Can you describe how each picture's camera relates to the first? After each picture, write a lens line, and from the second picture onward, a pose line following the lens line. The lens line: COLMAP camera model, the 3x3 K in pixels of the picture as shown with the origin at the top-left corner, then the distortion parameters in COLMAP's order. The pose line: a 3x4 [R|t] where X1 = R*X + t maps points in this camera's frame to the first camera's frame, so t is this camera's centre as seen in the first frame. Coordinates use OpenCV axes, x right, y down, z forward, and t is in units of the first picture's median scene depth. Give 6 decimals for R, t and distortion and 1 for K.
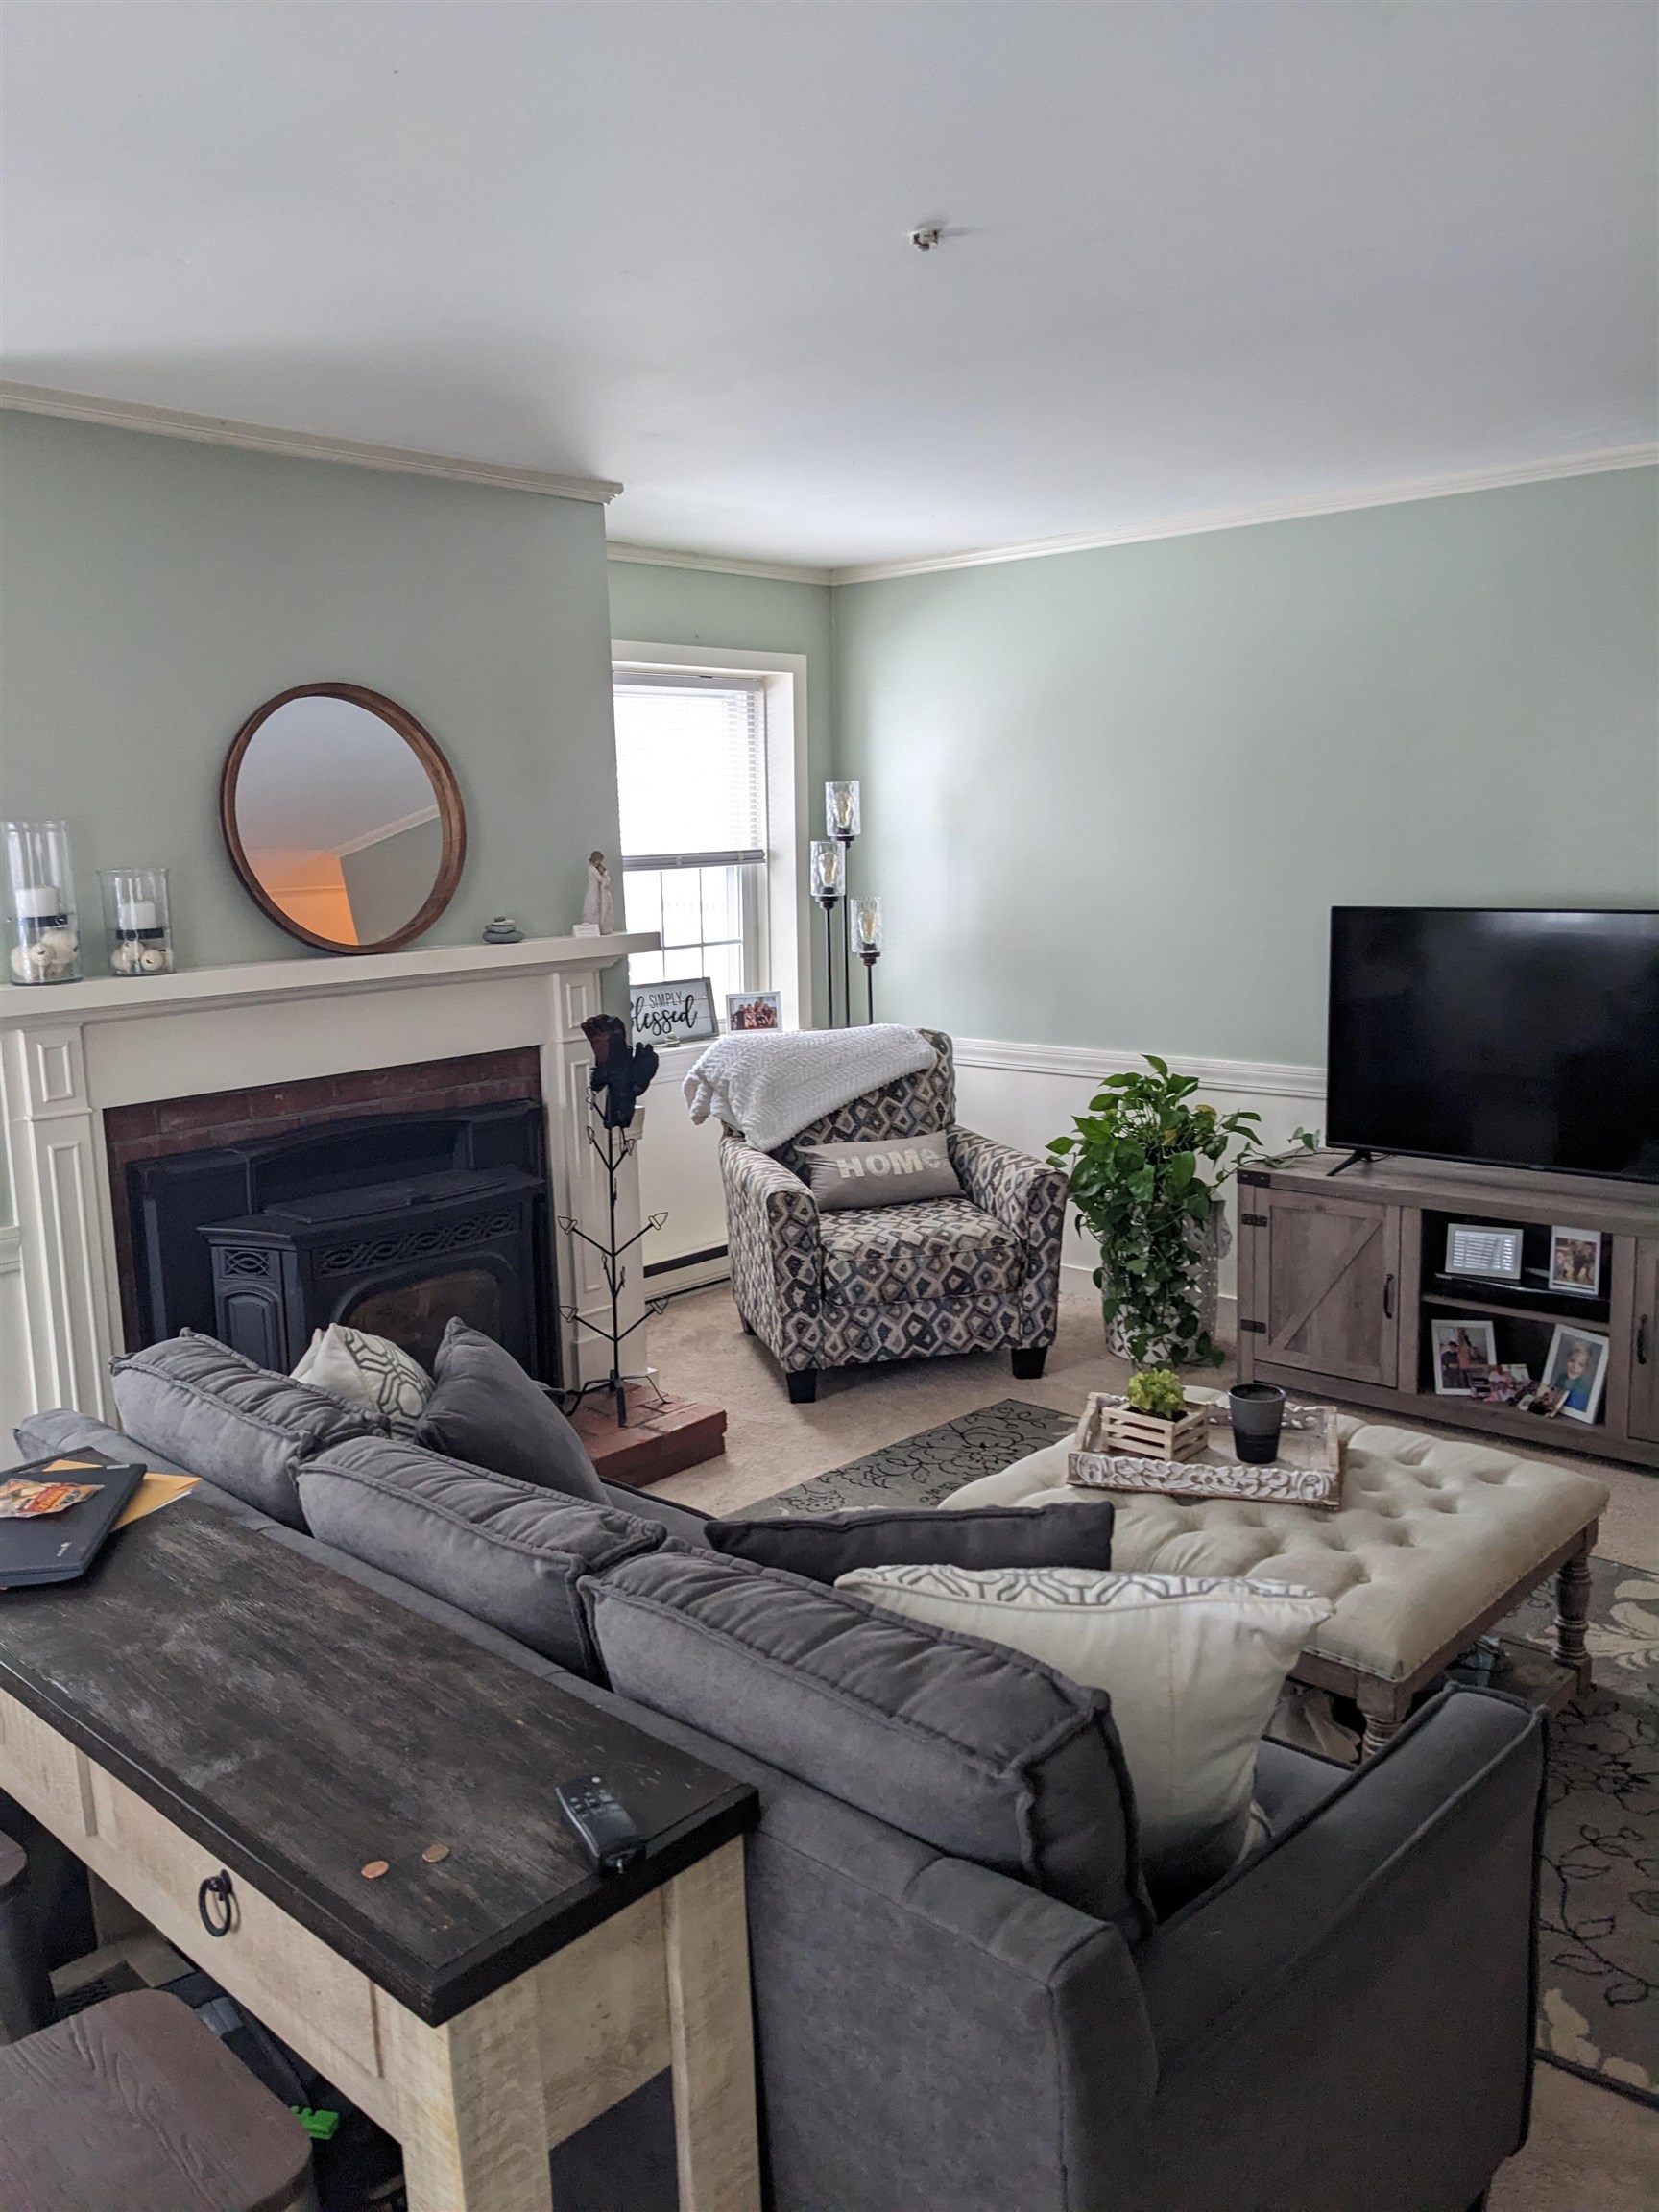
lens RADIAL K [[1761.2, 0, 809.7], [0, 1761.2, 1111.8], [0, 0, 1]] dist [0.064356, -0.008805]
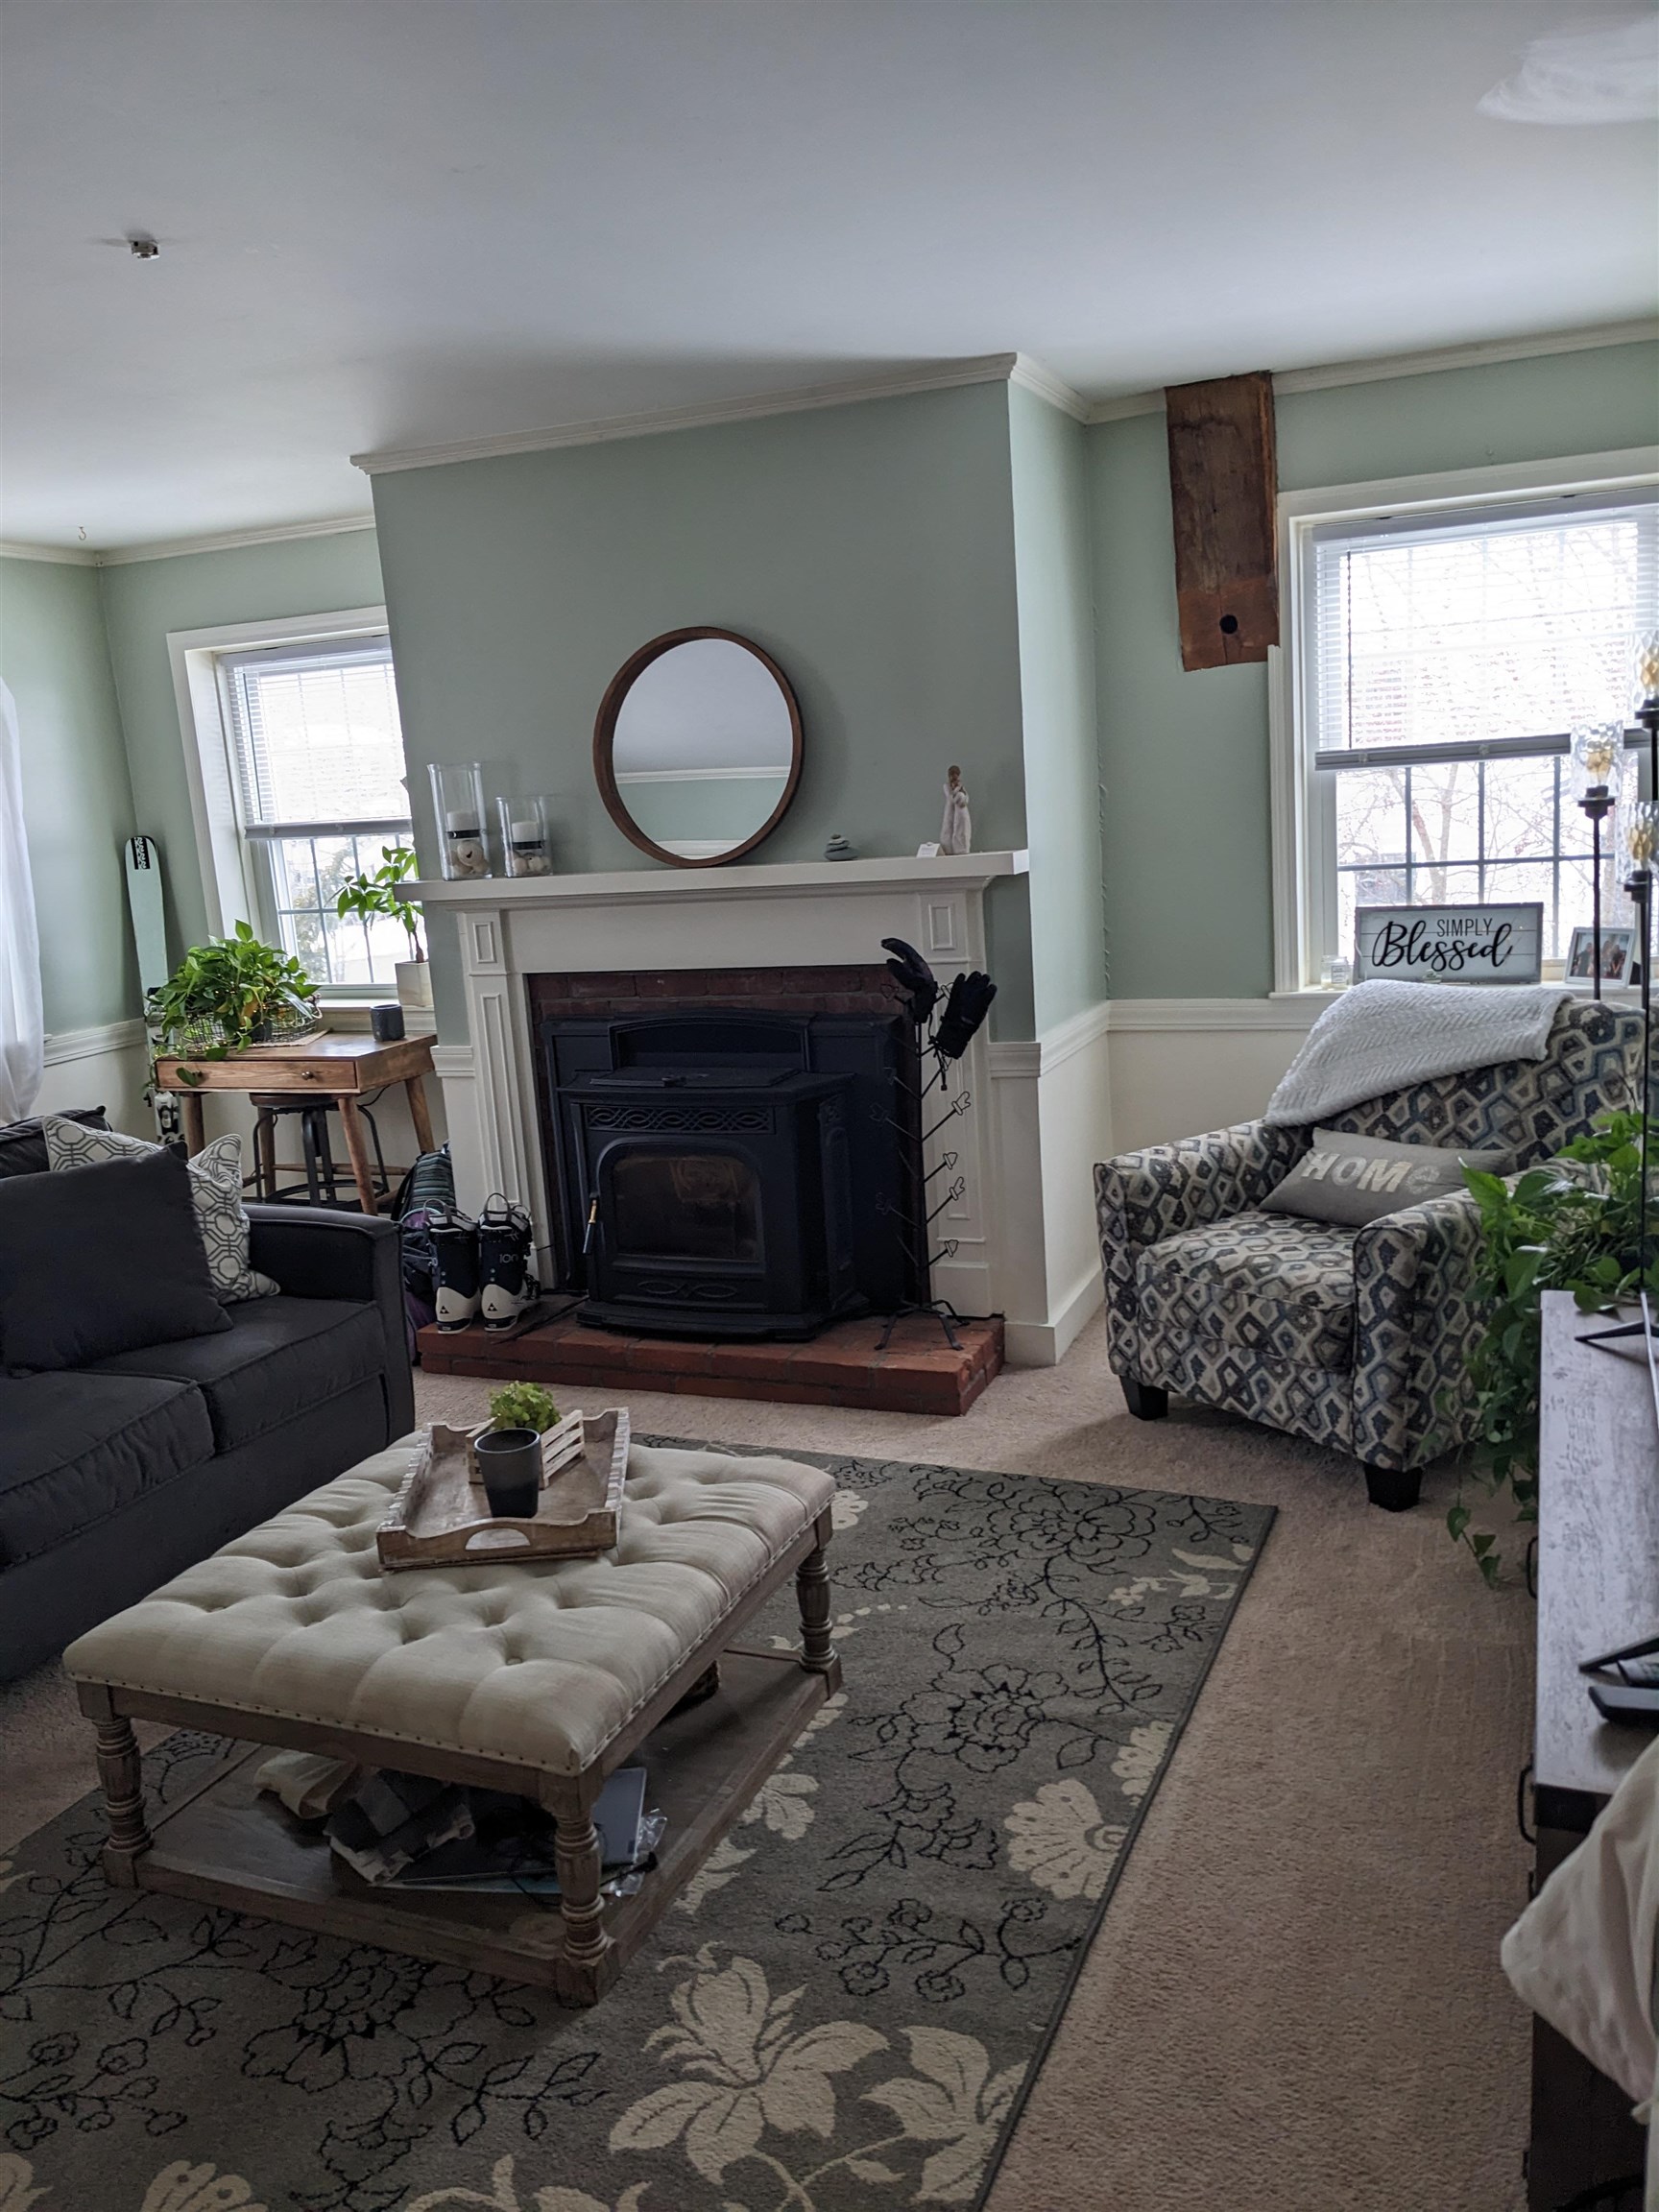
lens RADIAL K [[1761.2, 0, 809.0], [0, 1761.2, 1112.6], [0, 0, 1]] dist [0.064356, -0.008805]
pose [[0.328224, 0.183937, -0.926518, 0.703803], [-0.095626, 0.982289, 0.161133, -0.100686], [0.939747, 0.035711, 0.340000, 0.553473]]
